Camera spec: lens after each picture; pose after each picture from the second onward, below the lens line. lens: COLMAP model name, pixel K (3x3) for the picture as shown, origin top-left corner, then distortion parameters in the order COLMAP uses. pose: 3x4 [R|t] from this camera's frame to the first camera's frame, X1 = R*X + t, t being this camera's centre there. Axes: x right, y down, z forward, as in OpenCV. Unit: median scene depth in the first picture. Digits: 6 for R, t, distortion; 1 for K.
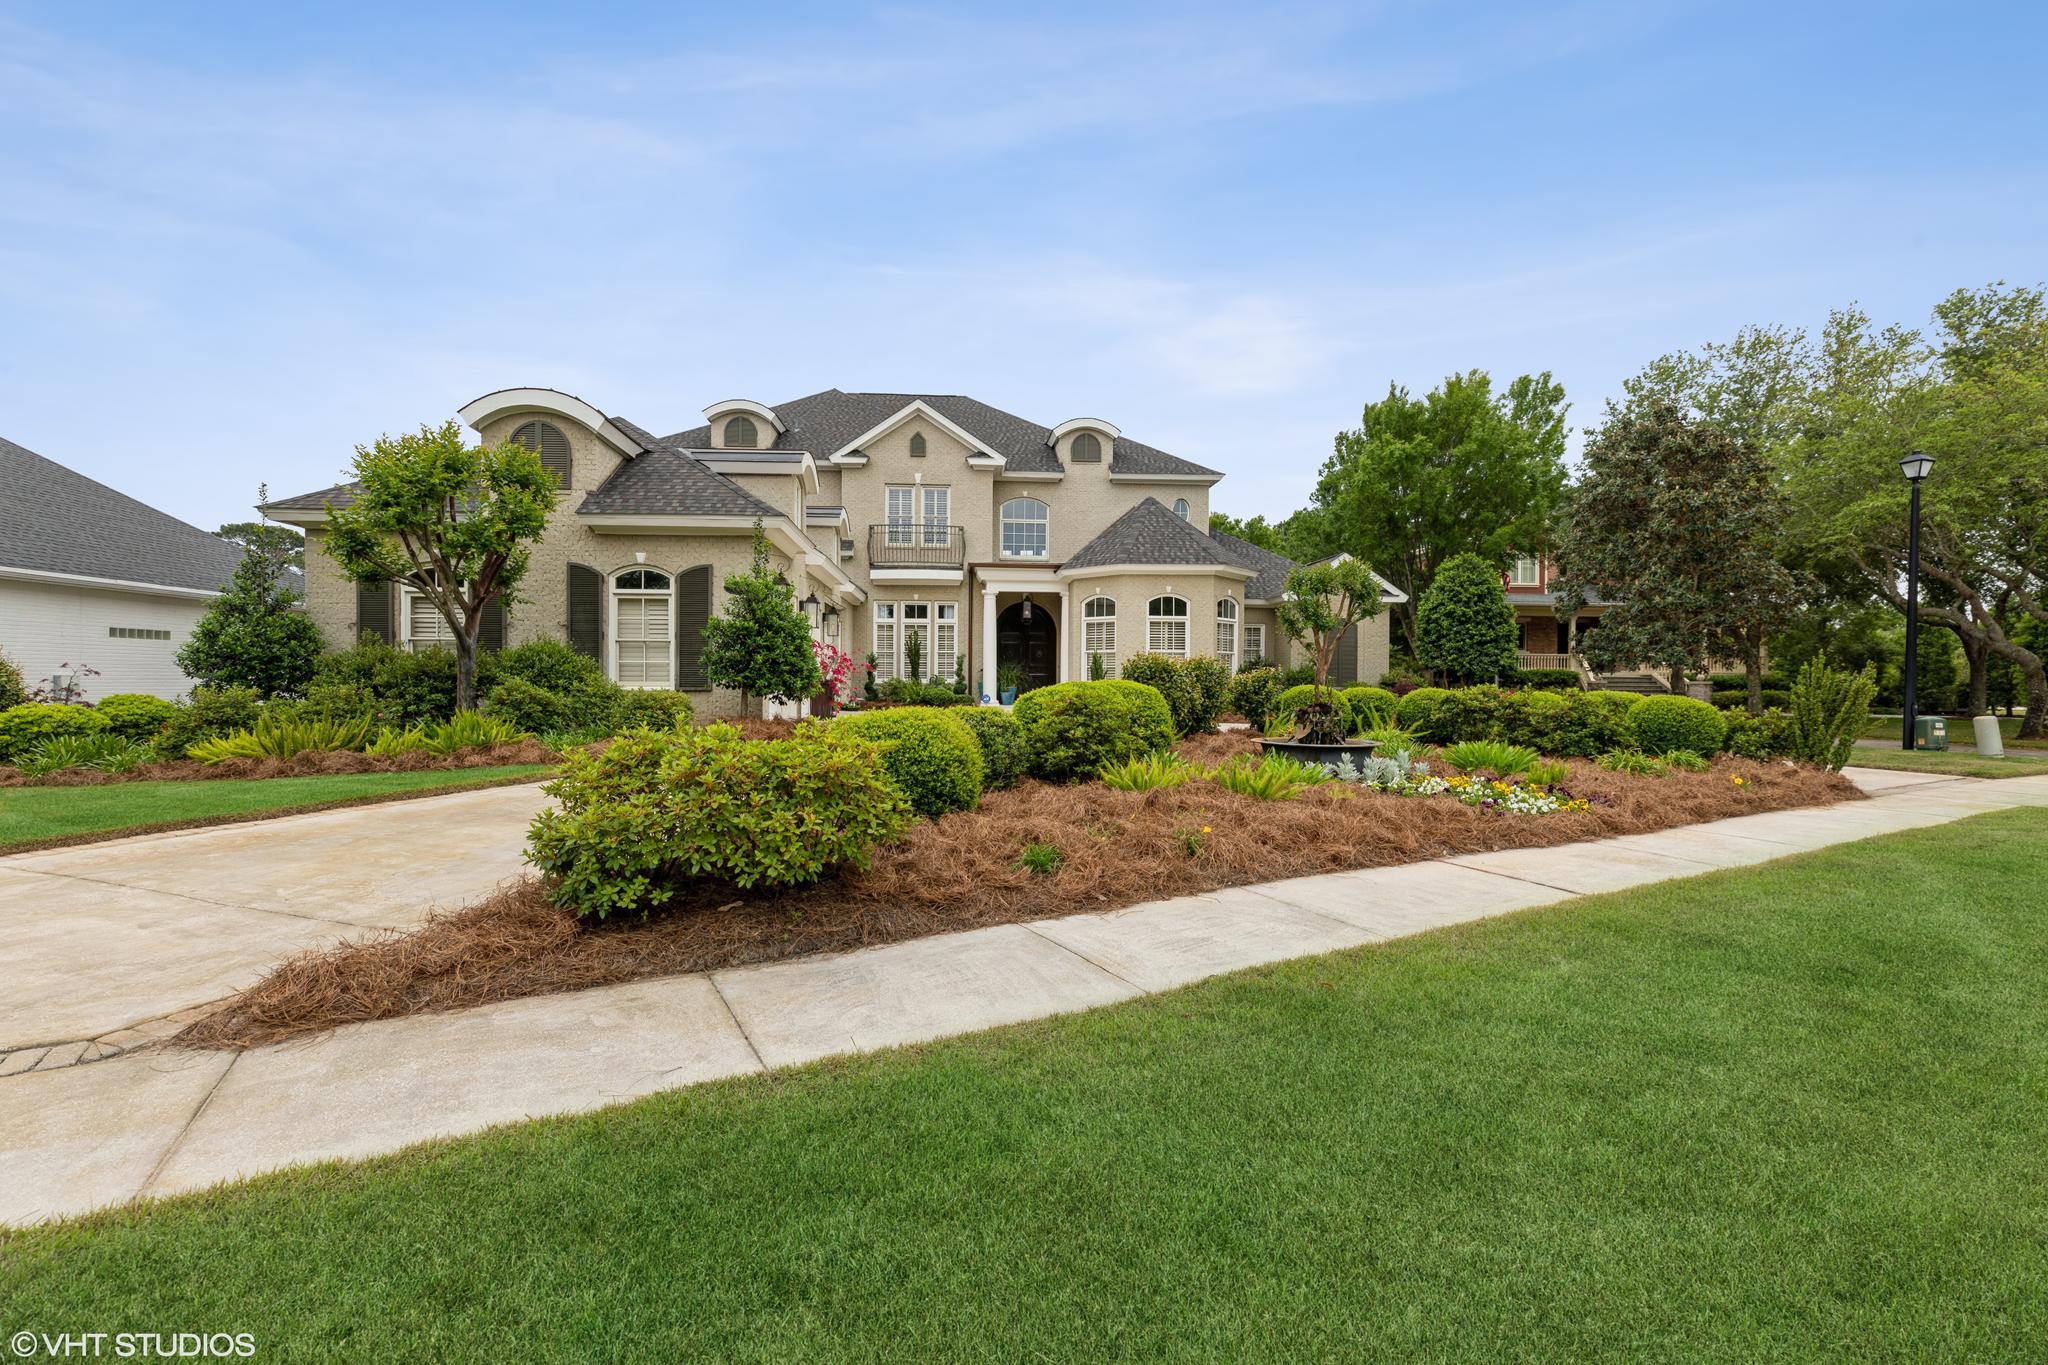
lens RADIAL K [[915.8, 0, 1028.6], [0, 915.8, 683.4], [0, 0, 1]] dist [0.002901, -0.001147]
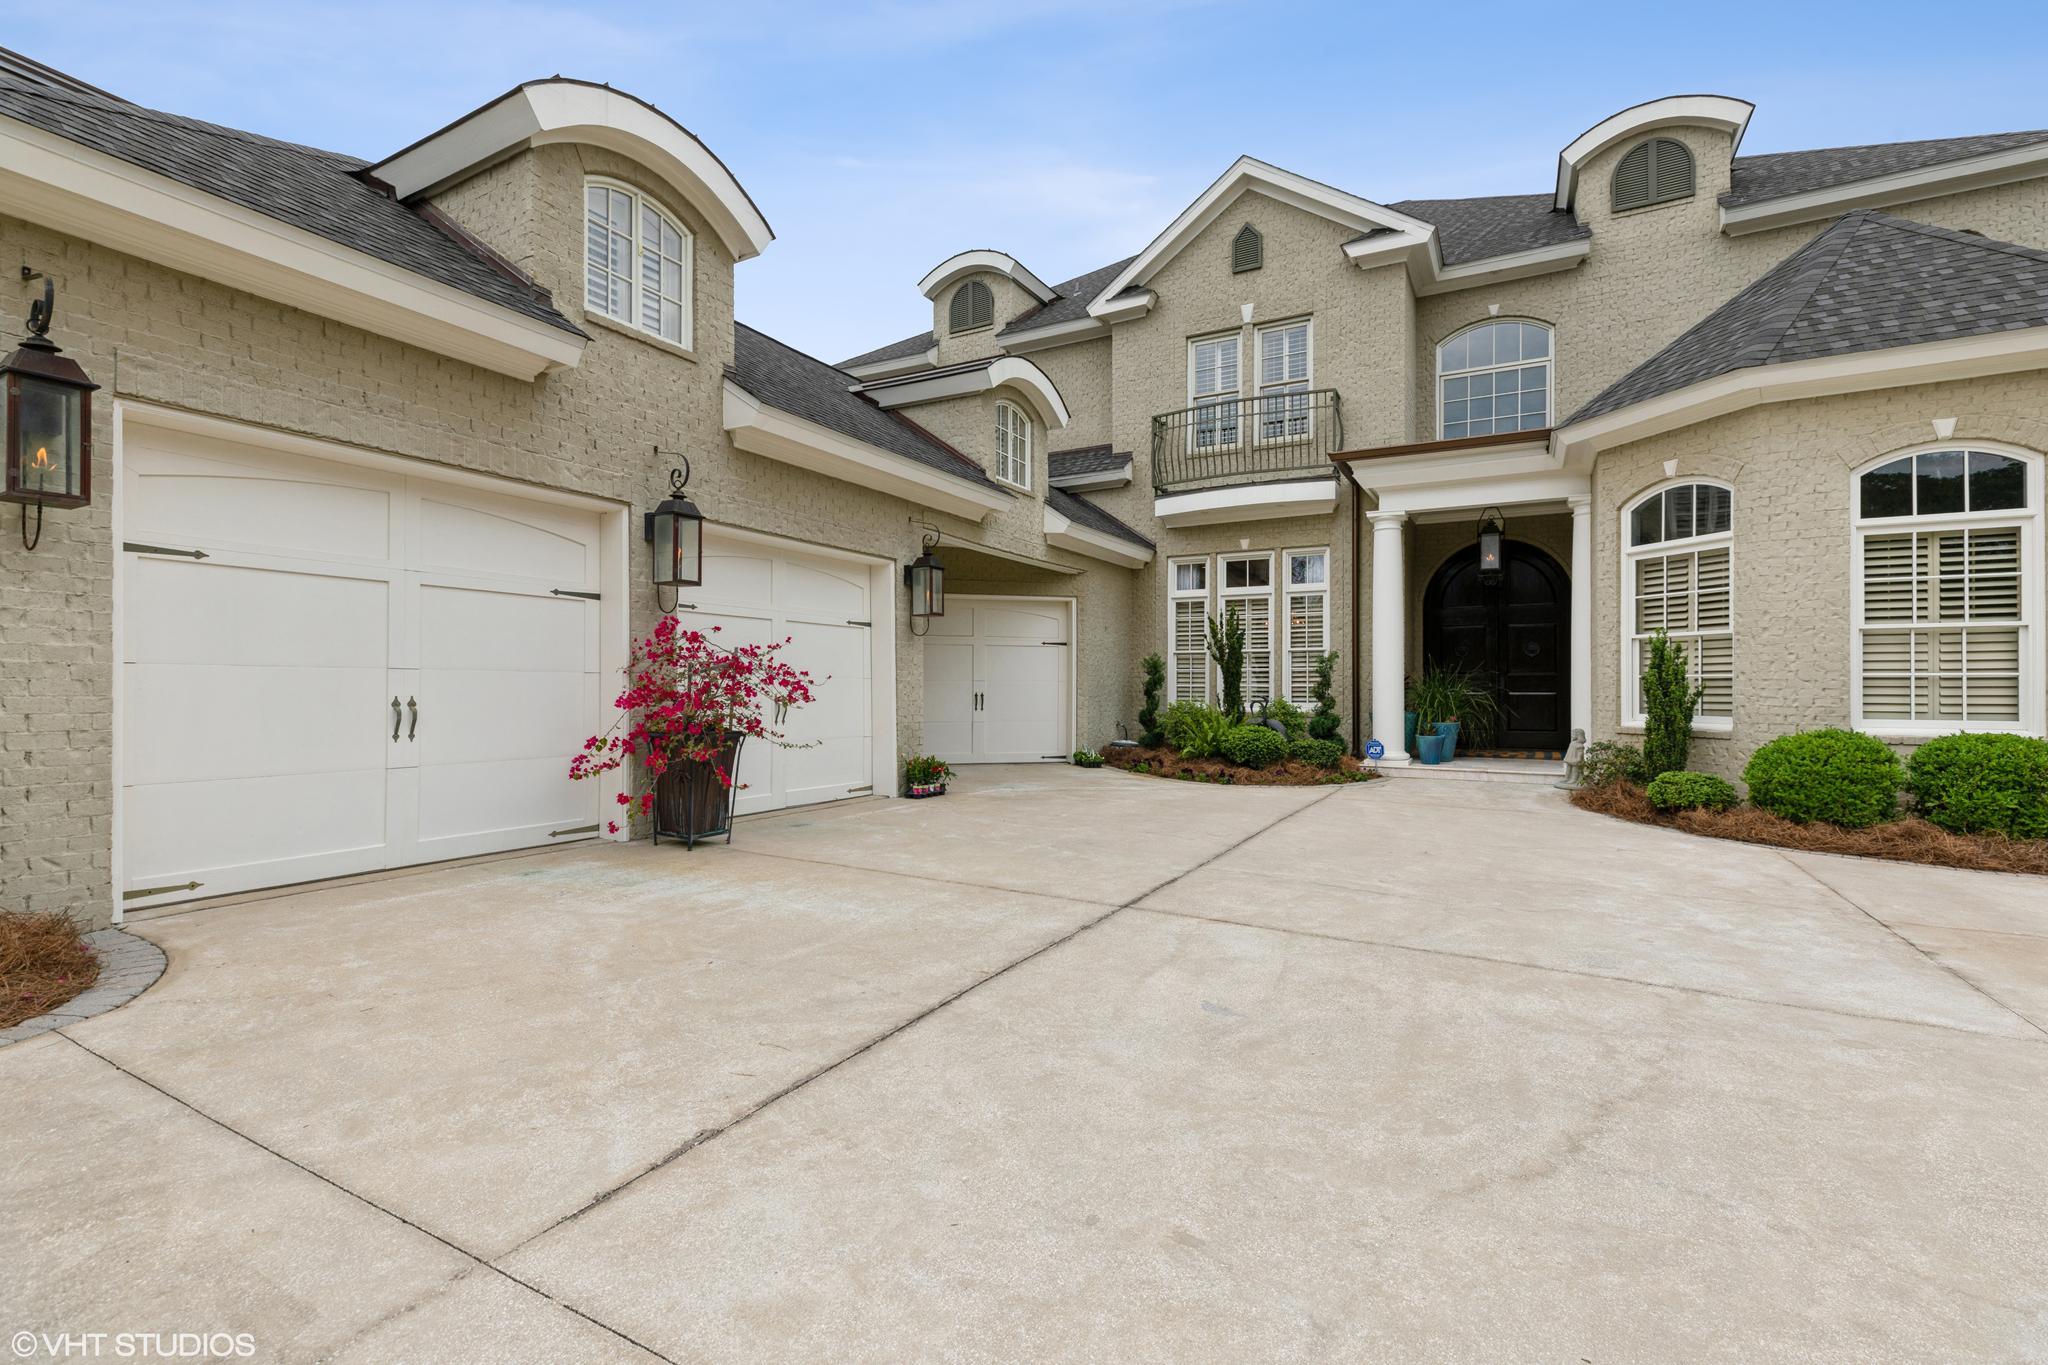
lens RADIAL K [[915.8, 0, 1015.3], [0, 915.8, 680.4], [0, 0, 1]] dist [0.002901, -0.001147]
pose [[0.828499, -0.008007, -0.559933, 0.057774], [-0.000413, 0.999889, -0.014909, -0.010087], [0.559990, 0.012583, 0.828404, 0.504896]]
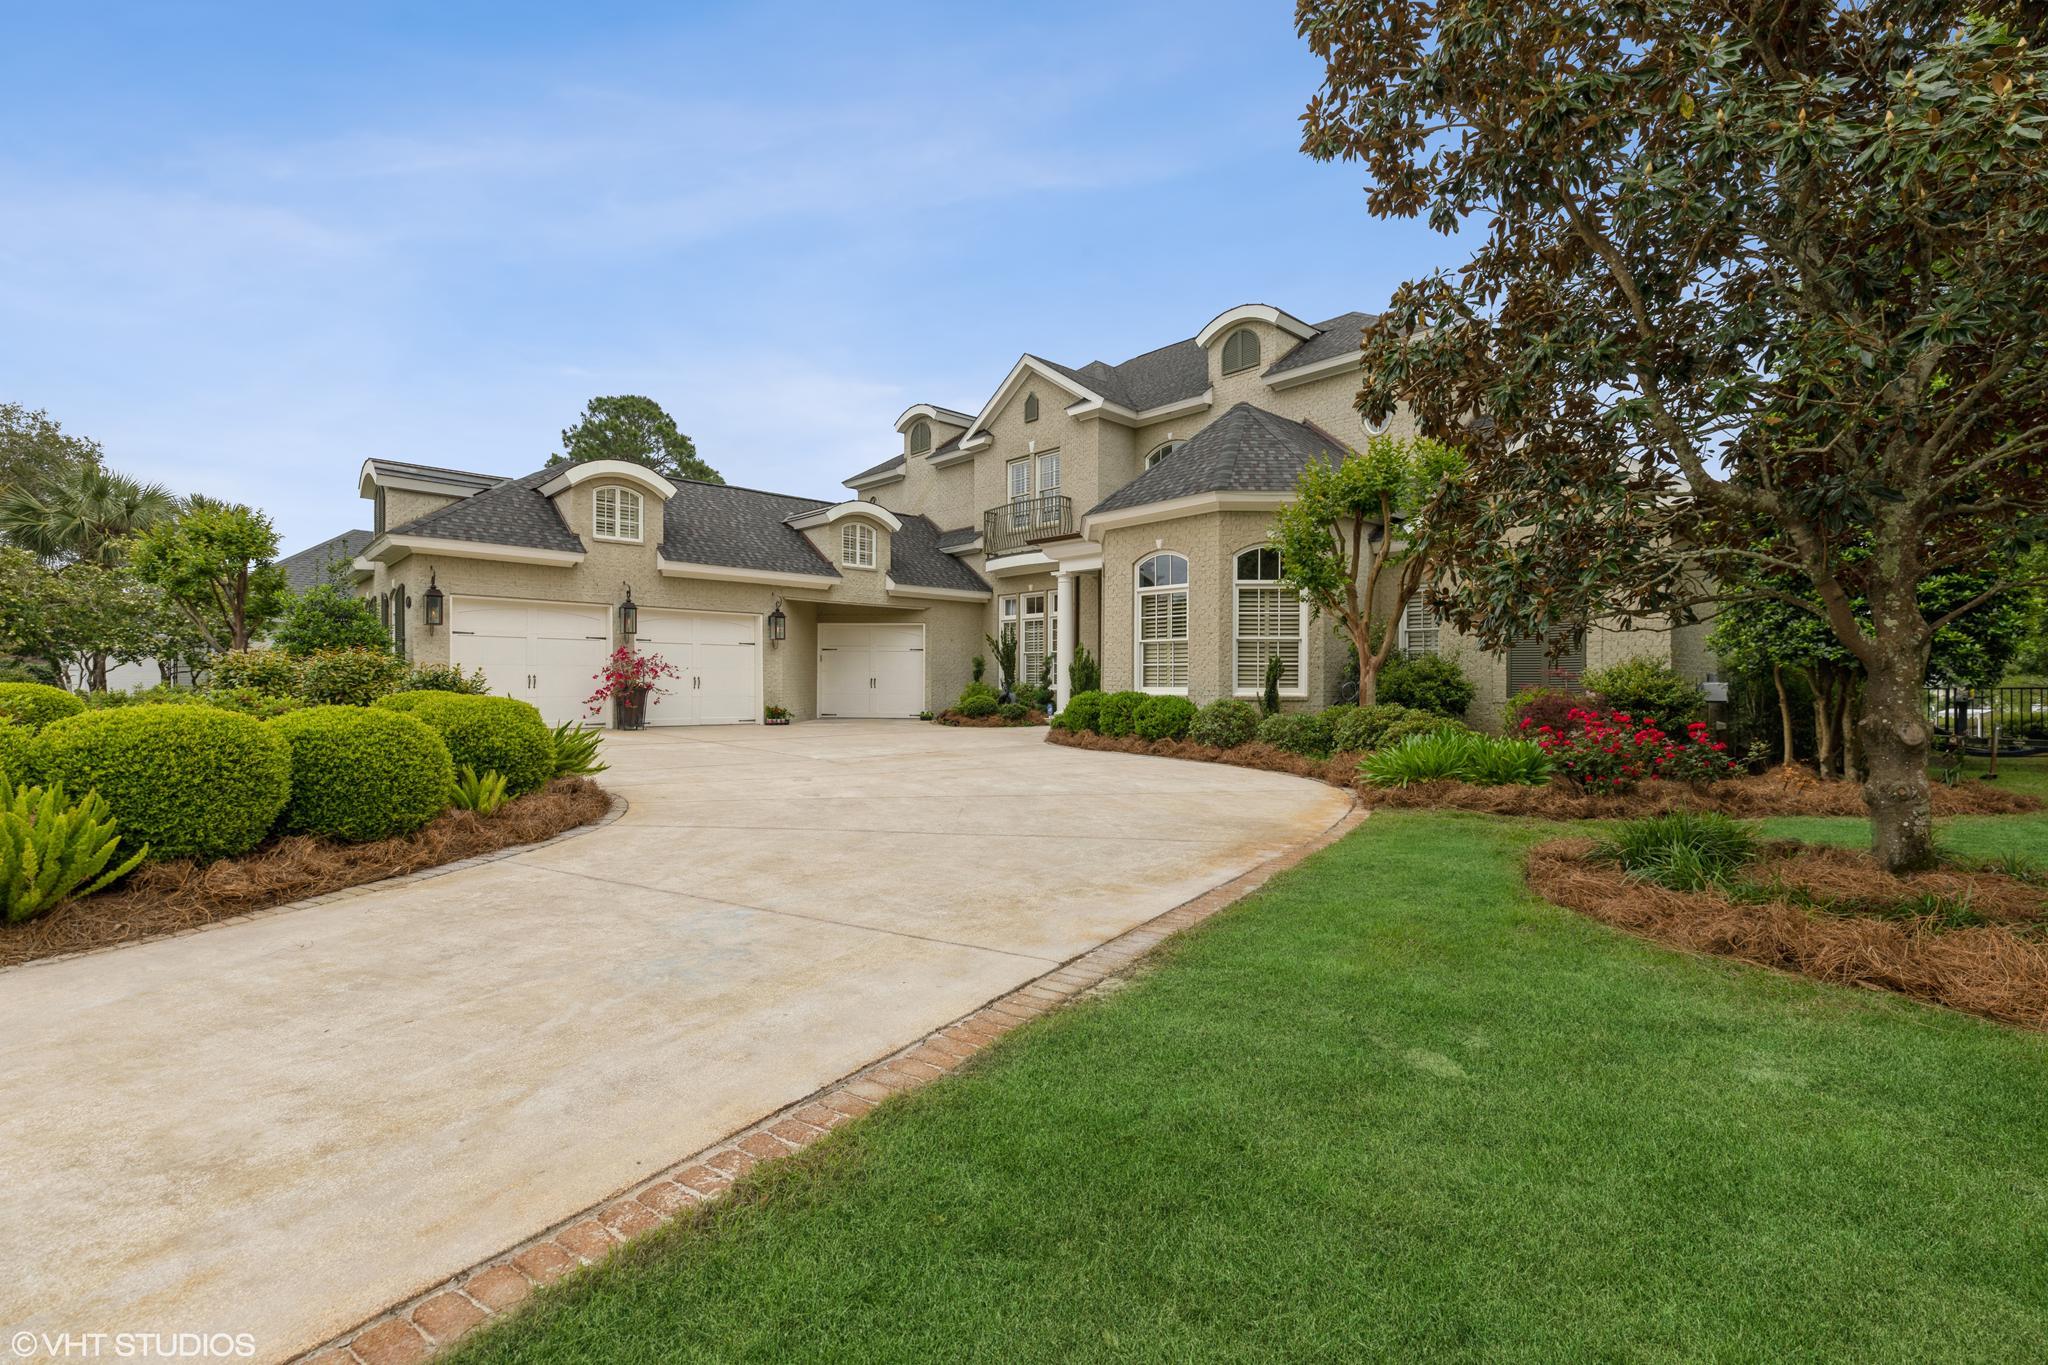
lens RADIAL K [[915.8, 0, 1015.9], [0, 915.8, 685.4], [0, 0, 1]] dist [0.002901, -0.001147]
pose [[0.616796, -0.000674, -0.787123, 0.536130], [-0.004296, 0.999982, -0.004223, -0.000455], [0.787112, 0.005986, 0.616782, 0.470138]]
